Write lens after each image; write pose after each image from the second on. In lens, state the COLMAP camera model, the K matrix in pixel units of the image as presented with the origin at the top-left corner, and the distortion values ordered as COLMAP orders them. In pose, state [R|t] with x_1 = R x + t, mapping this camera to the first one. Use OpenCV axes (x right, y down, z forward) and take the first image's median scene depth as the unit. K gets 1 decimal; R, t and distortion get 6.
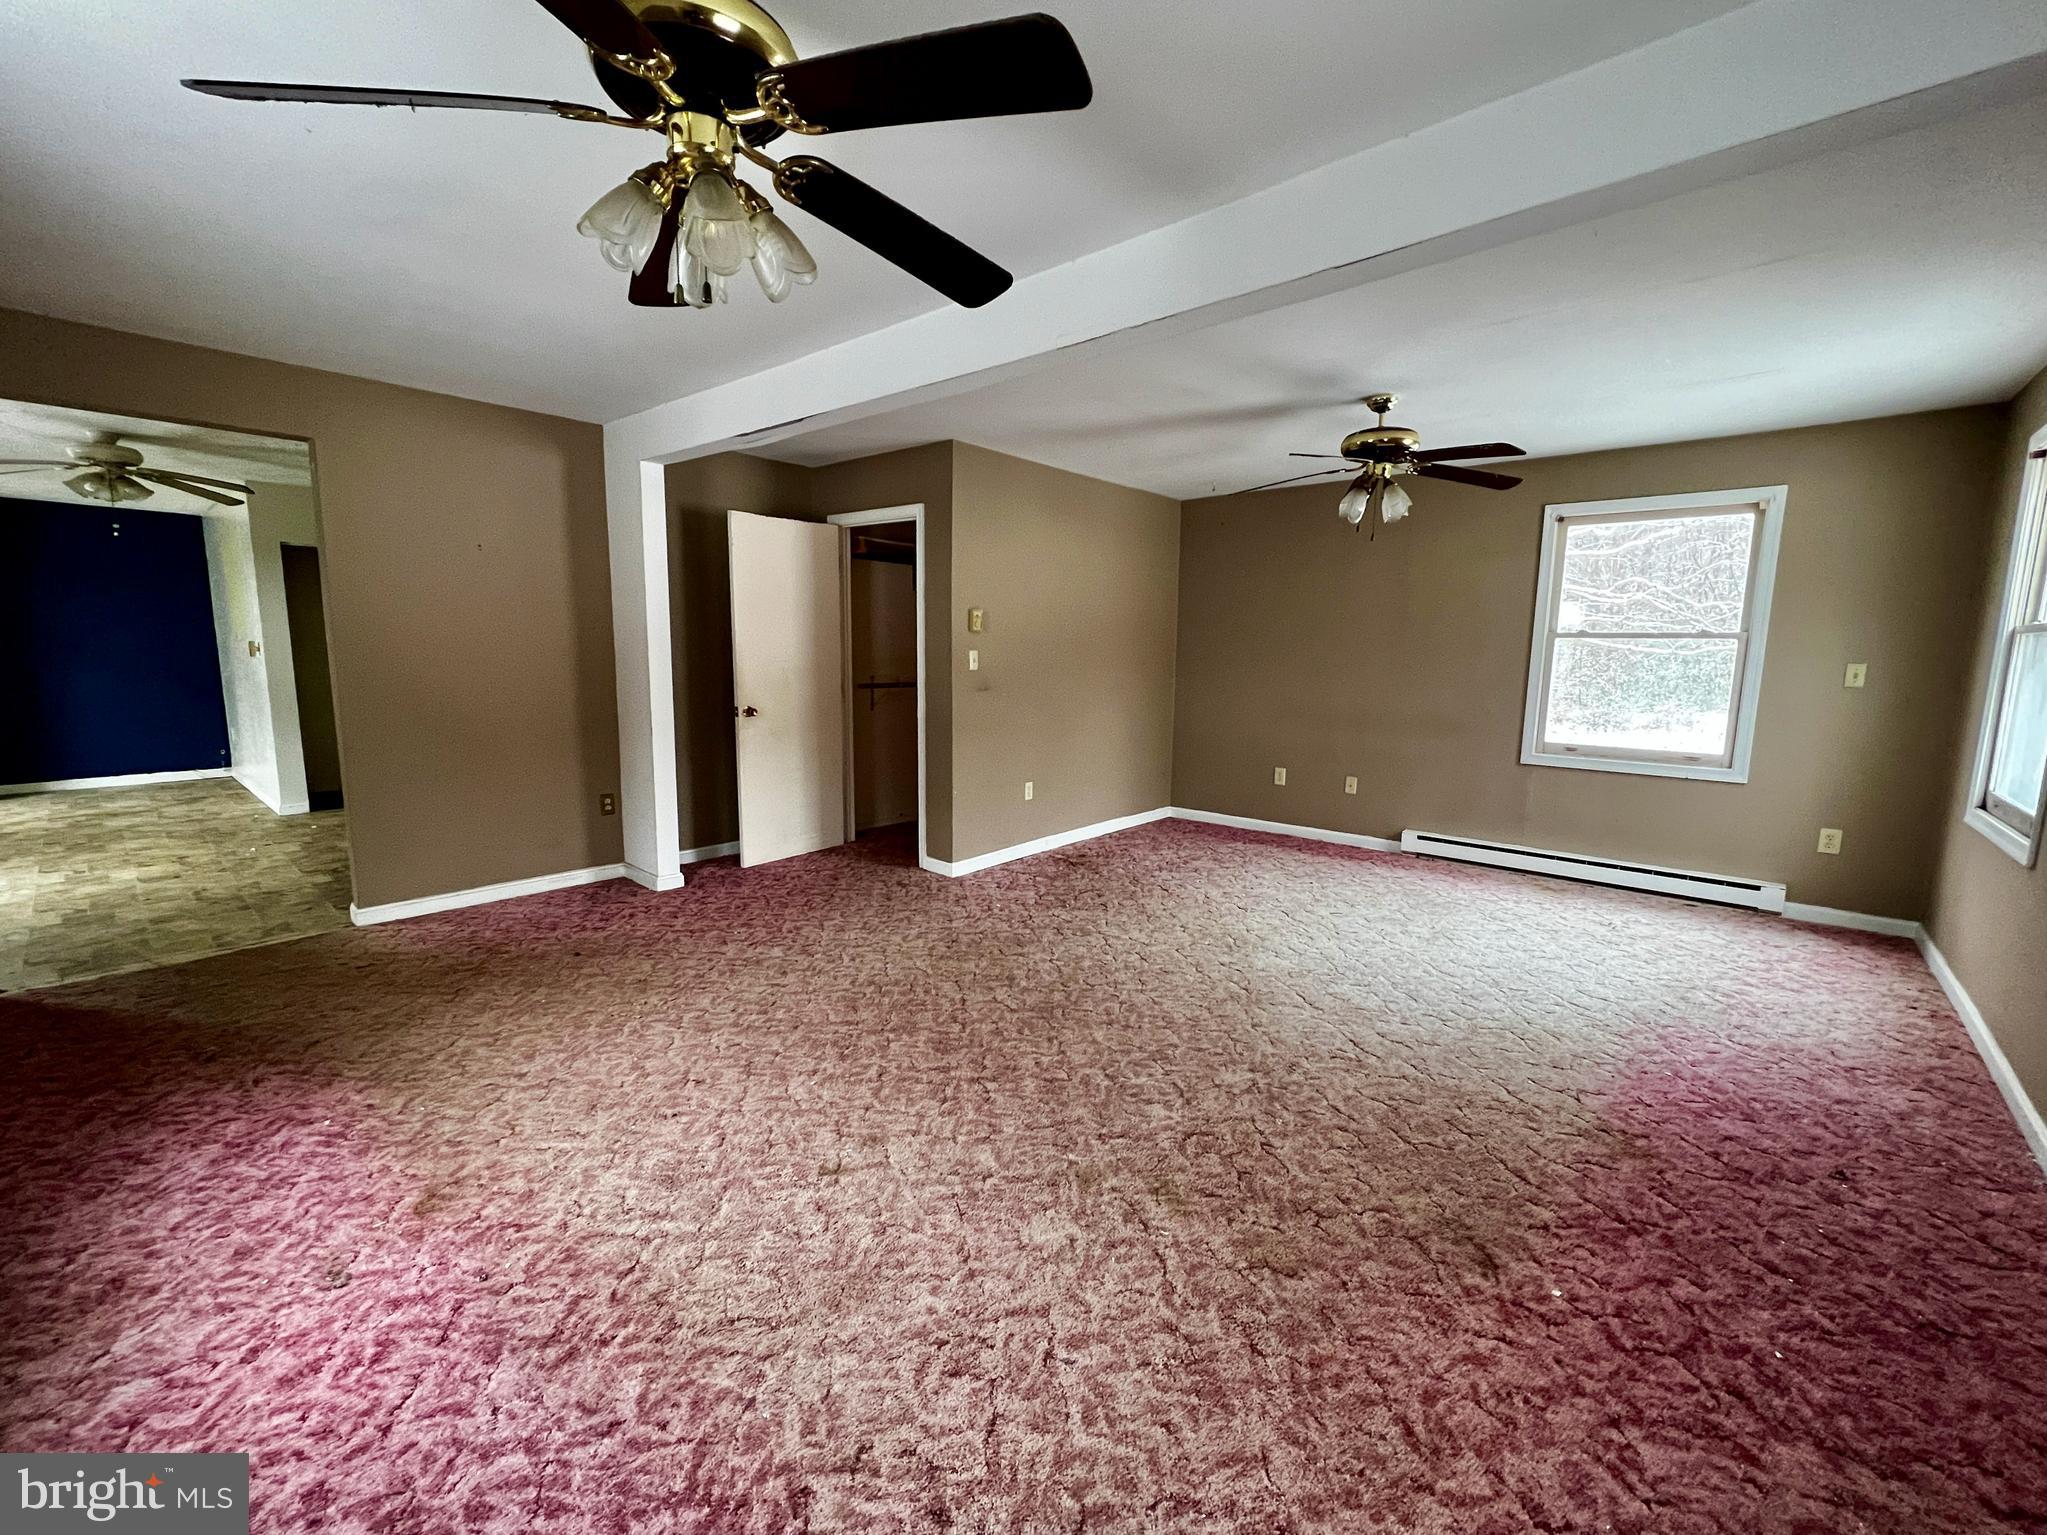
lens RADIAL K [[844.2, 0, 1038.7], [0, 844.2, 765.4], [0, 0, 1]] dist [-0.000526, -0.000241]
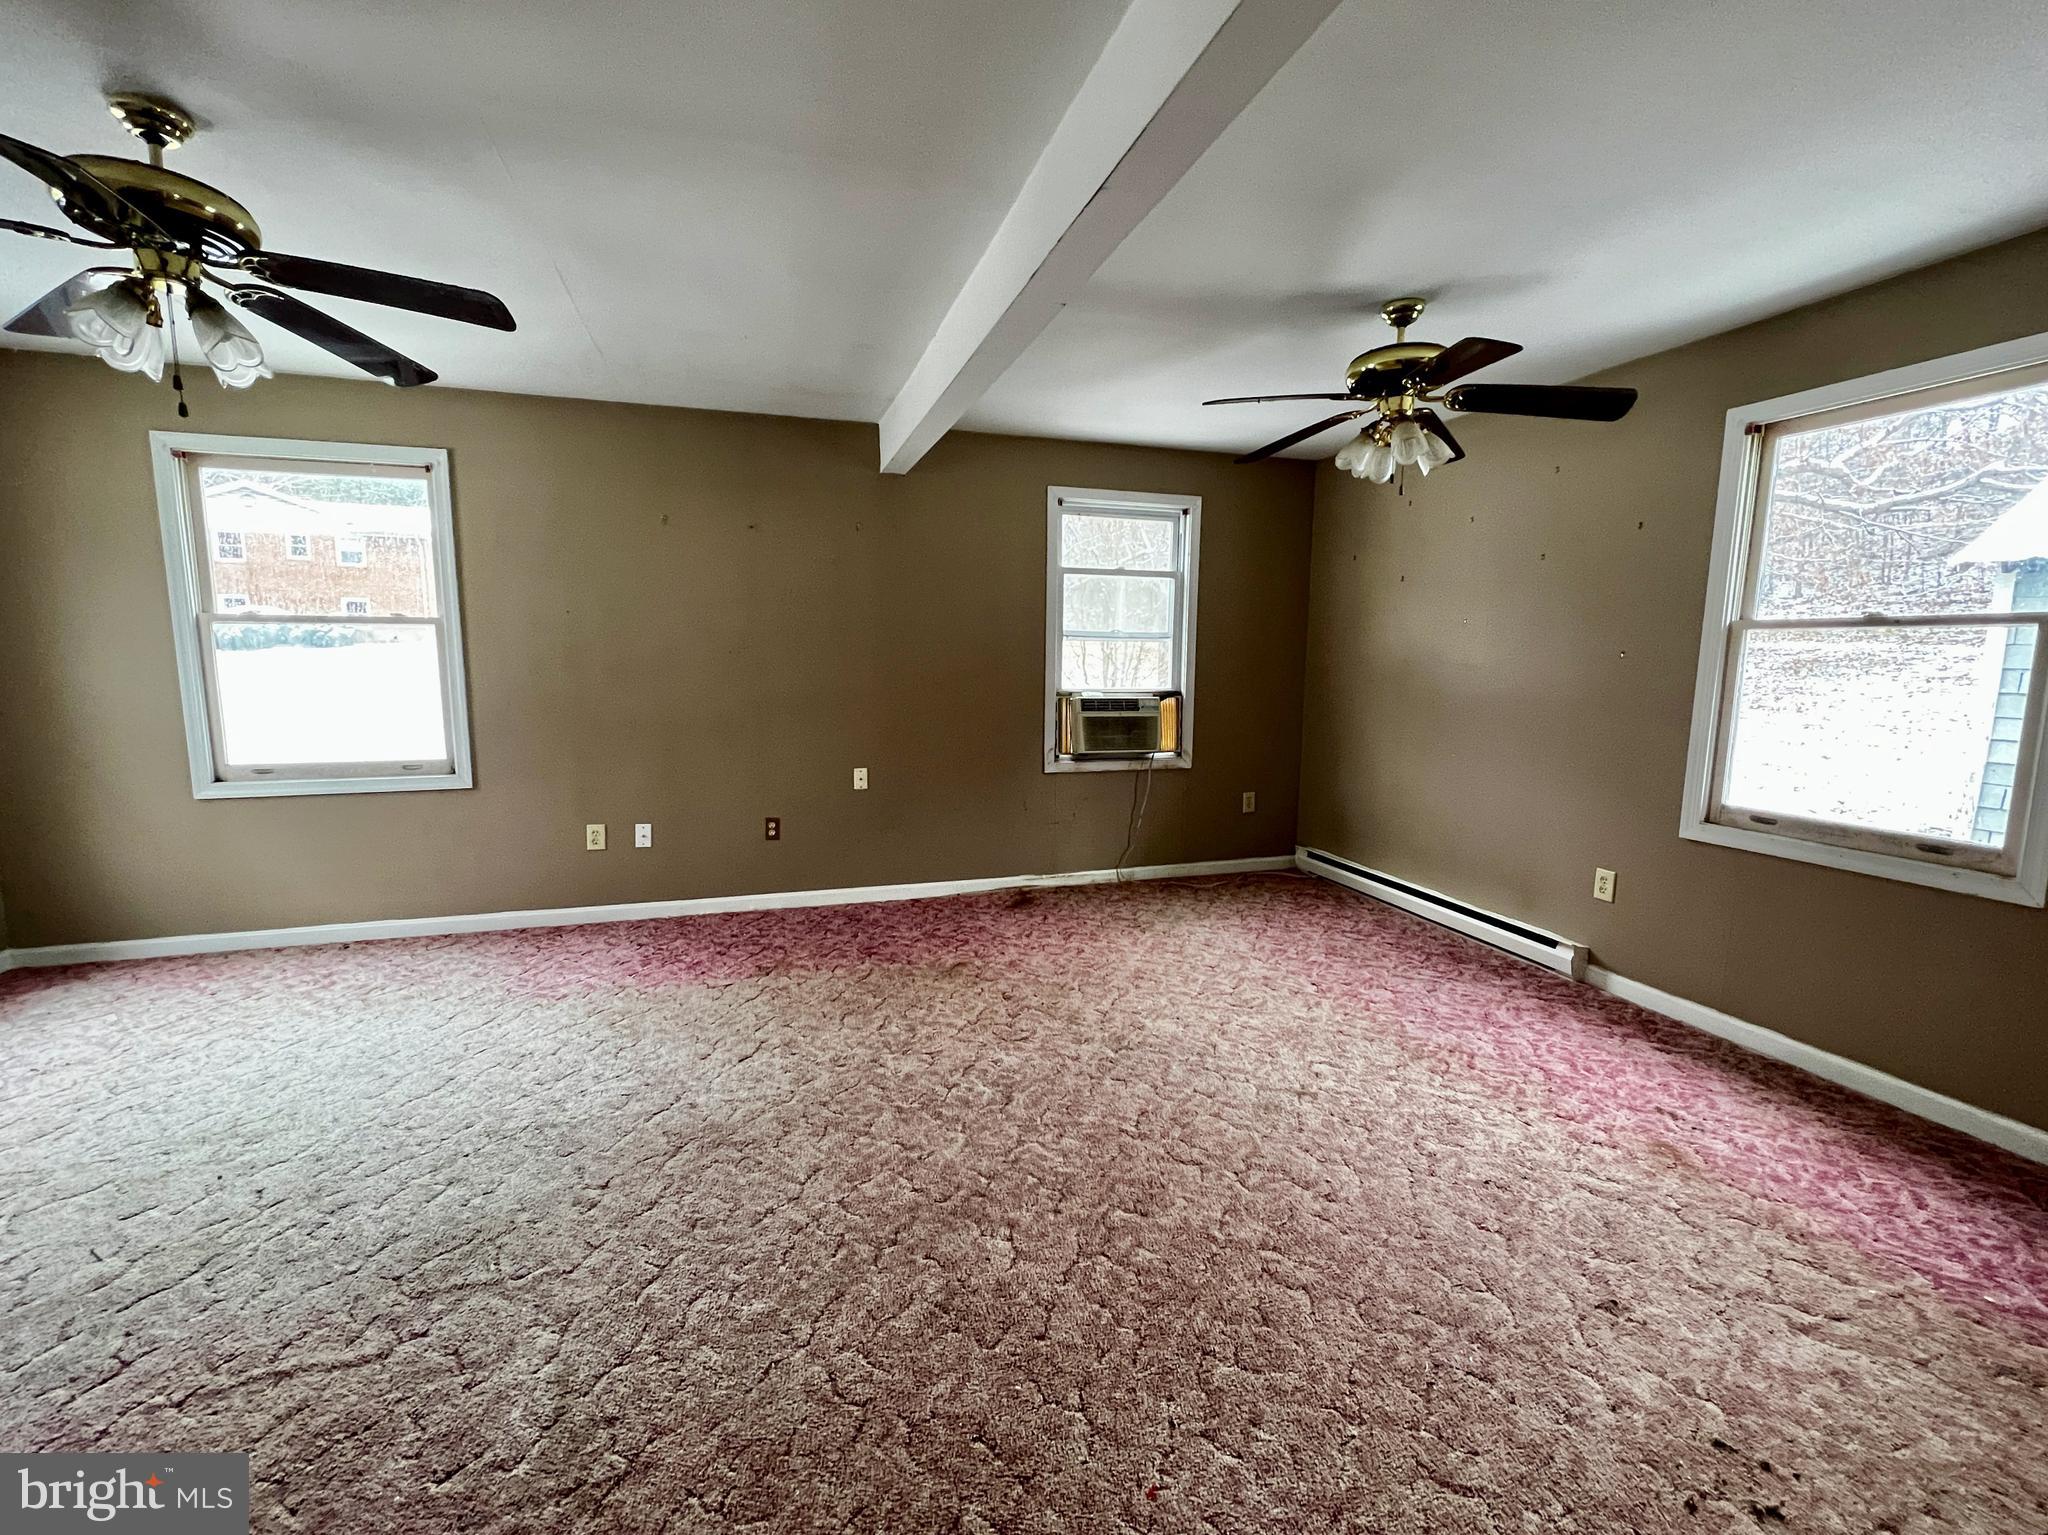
lens RADIAL K [[844.6, 0, 1013.0], [0, 844.6, 763.3], [0, 0, 1]] dist [-0.000526, -0.000241]
pose [[-0.840400, -0.090908, 0.534287, -0.347778], [0.055613, 0.966163, 0.251867, -0.209820], [-0.539105, 0.241382, -0.806908, 1.468138]]
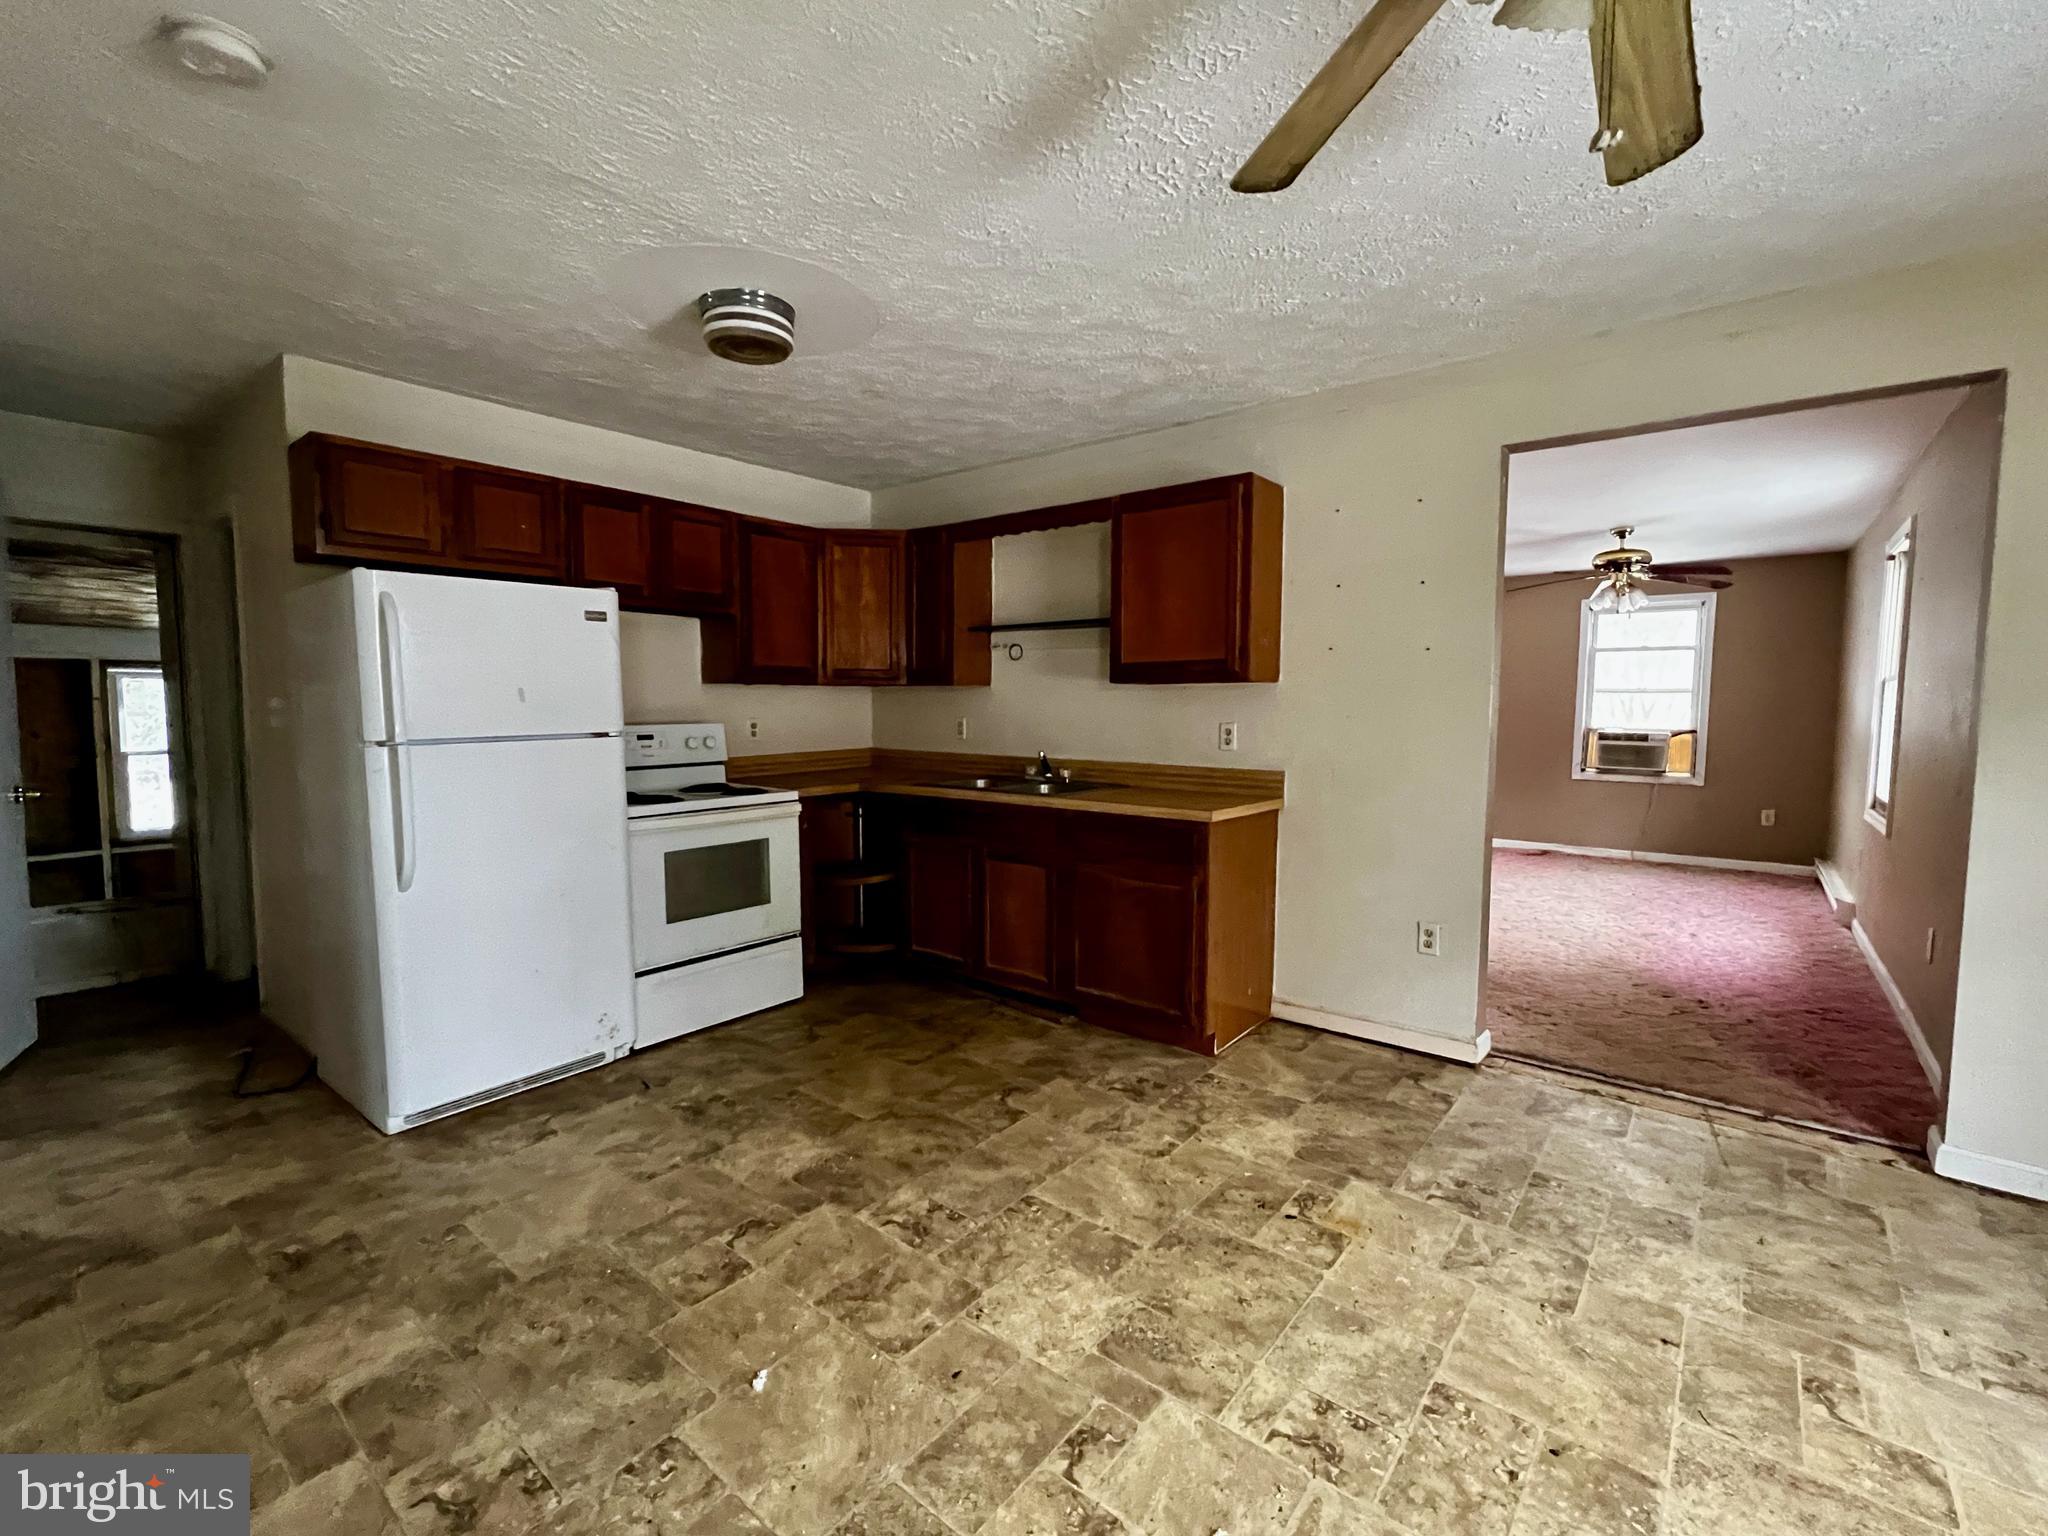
lens RADIAL K [[844.6, 0, 1034.4], [0, 844.6, 768.8], [0, 0, 1]] dist [-0.000526, -0.000241]
pose [[-0.013981, -0.090605, 0.995789, -1.990240], [0.130042, 0.987263, 0.091655, -0.255101], [-0.991410, 0.130775, -0.002020, 1.737608]]
